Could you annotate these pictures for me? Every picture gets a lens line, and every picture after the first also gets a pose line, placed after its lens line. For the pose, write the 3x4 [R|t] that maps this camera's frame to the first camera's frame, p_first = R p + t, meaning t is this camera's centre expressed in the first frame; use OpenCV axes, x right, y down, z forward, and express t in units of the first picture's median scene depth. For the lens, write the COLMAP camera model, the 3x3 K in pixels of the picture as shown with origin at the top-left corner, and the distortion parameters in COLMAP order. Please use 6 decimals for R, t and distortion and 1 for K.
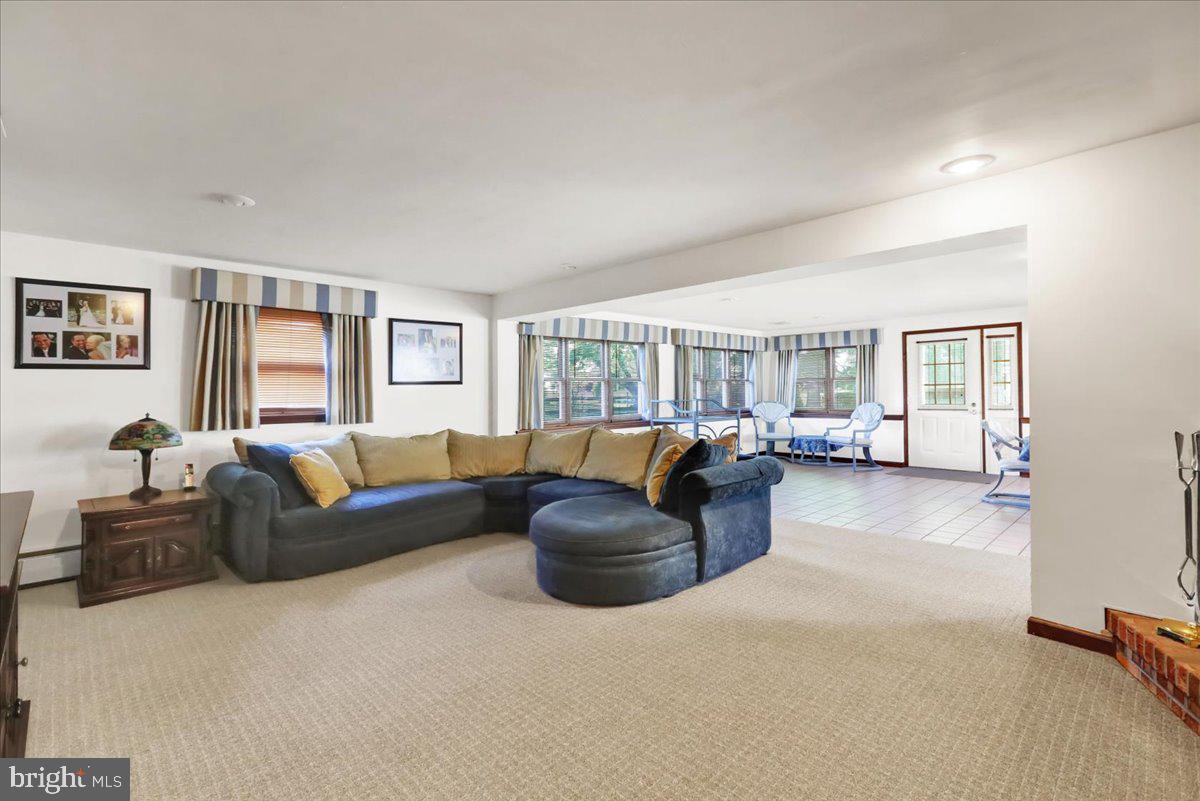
lens RADIAL K [[546.2, 0, 609.2], [0, 546.2, 389.2], [0, 0, 1]] dist [-0.001155, 0.001270]
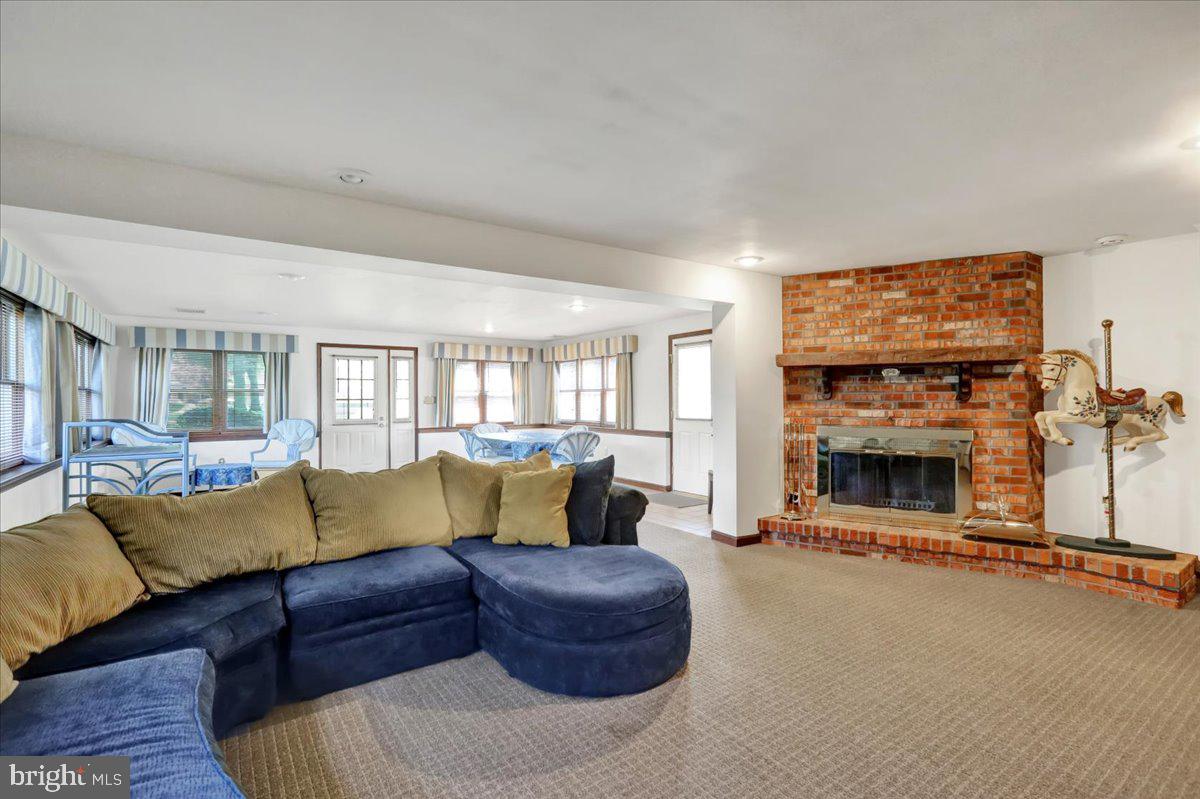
lens RADIAL K [[546.2, 0, 610.7], [0, 546.2, 399.3], [0, 0, 1]] dist [-0.001155, 0.001270]
pose [[0.158335, 0.013757, 0.987290, -0.317620], [-0.001042, 0.999905, -0.013766, 0.004448], [-0.987385, 0.001151, 0.158335, 0.369341]]
